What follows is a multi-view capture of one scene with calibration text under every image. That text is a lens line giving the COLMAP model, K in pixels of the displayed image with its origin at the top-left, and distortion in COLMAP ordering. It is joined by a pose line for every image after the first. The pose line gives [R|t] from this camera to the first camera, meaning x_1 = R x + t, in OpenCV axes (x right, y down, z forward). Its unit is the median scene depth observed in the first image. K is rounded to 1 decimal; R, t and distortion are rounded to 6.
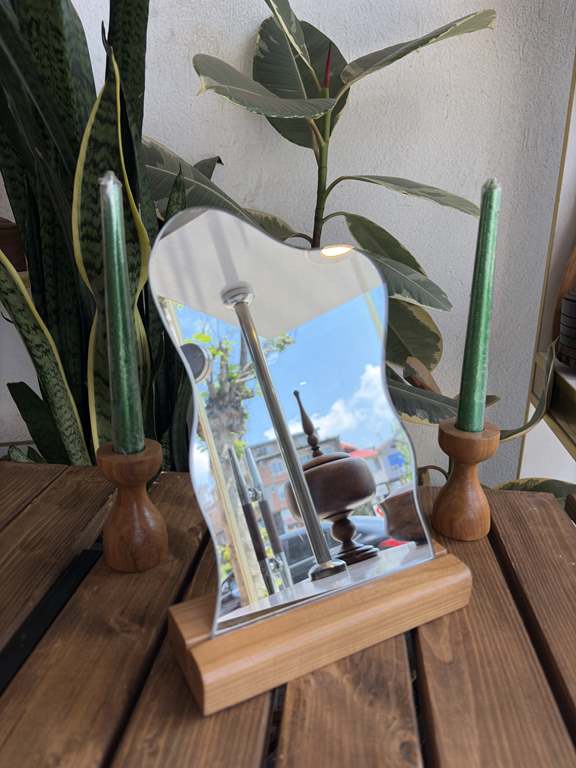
lens RADIAL K [[600.2, 0, 284.8], [0, 600.2, 390.1], [0, 0, 1]] dist [0.011071, -0.008701]
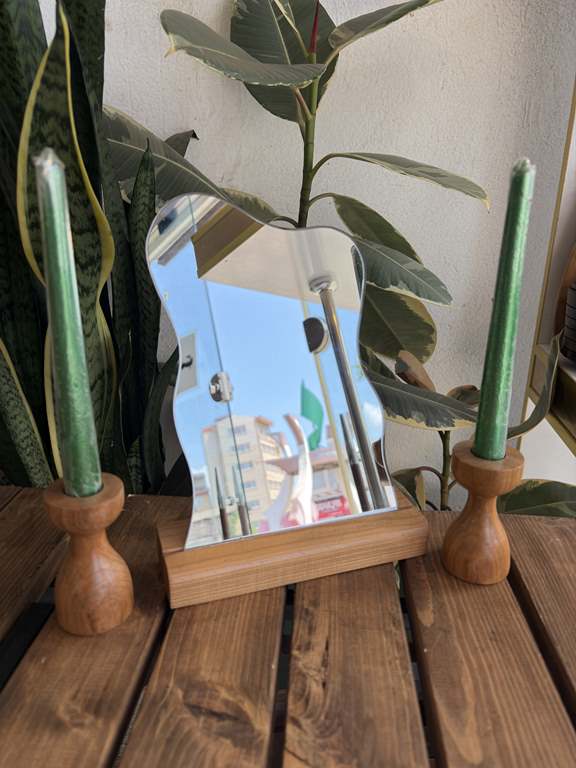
lens RADIAL K [[595.7, 0, 277.9], [0, 595.7, 383.5], [0, 0, 1]] dist [0.029191, -0.042166]
pose [[0.999714, -0.004527, 0.023488, -0.006776], [0.003845, 0.999573, 0.028971, -0.040938], [-0.023609, -0.028873, 0.999304, 0.106565]]
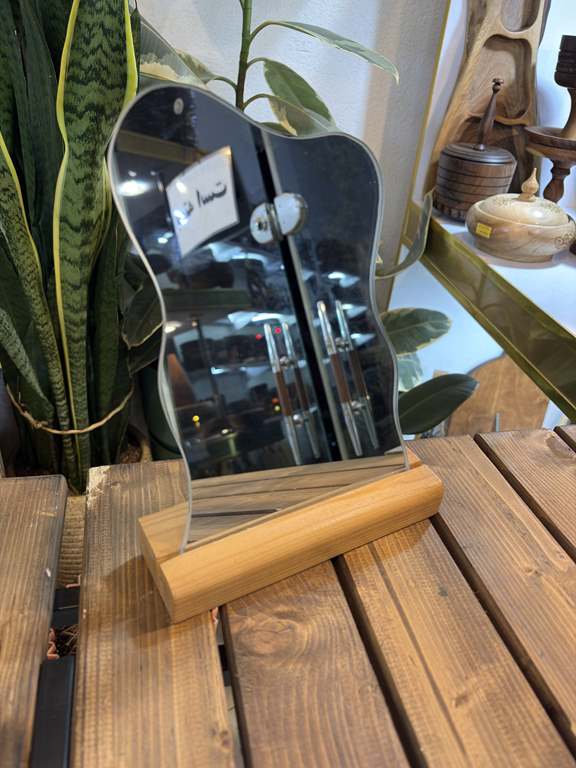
lens RADIAL K [[601.5, 0, 287.9], [0, 601.5, 382.1], [0, 0, 1]] dist [0.041150, -0.058812]
pose [[0.951915, -0.078373, 0.296168, -0.245992], [0.005761, 0.971133, 0.238468, -0.000809], [-0.306309, -0.225295, 0.924888, -0.120927]]
